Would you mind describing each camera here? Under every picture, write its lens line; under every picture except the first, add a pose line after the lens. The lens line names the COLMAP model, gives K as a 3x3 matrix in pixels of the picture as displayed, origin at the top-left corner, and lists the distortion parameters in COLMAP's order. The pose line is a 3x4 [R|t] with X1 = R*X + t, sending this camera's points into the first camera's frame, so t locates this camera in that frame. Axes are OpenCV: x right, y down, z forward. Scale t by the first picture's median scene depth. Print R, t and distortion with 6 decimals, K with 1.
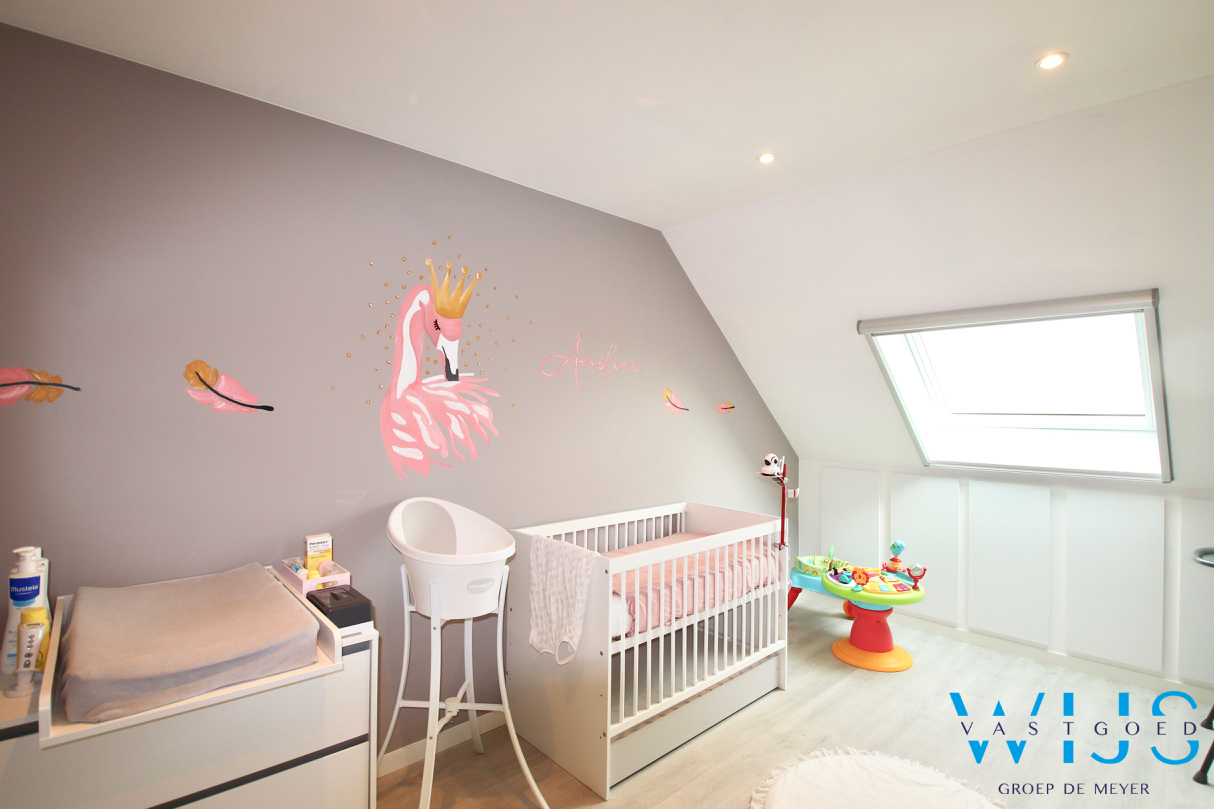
lens RADIAL K [[559.7, 0, 605.7], [0, 559.7, 406.9], [0, 0, 1]] dist [-0.021853, -0.004848]
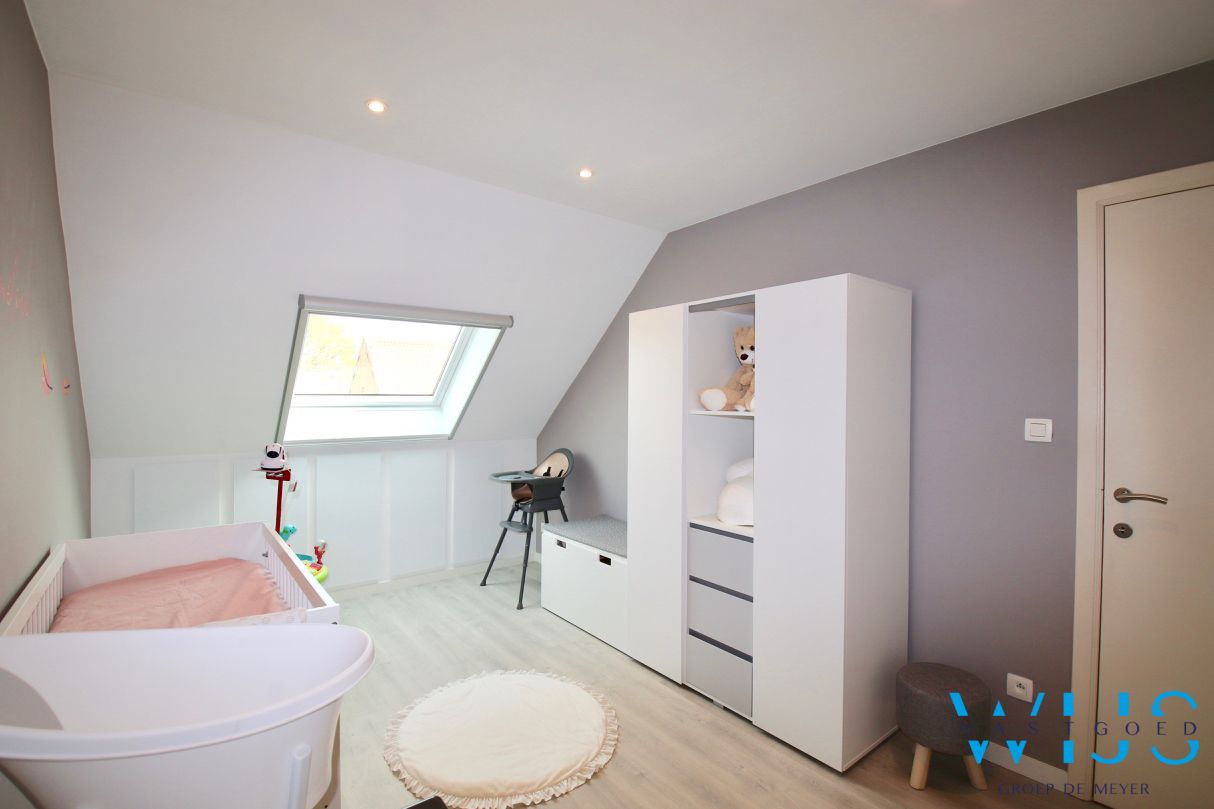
lens RADIAL K [[559.7, 0, 605.8], [0, 559.7, 402.7], [0, 0, 1]] dist [-0.021853, -0.004848]
pose [[0.068634, -0.017164, 0.997494, -0.438359], [-0.012032, 0.999765, 0.018031, 0.002610], [-0.997569, -0.013240, 0.068411, 0.413981]]
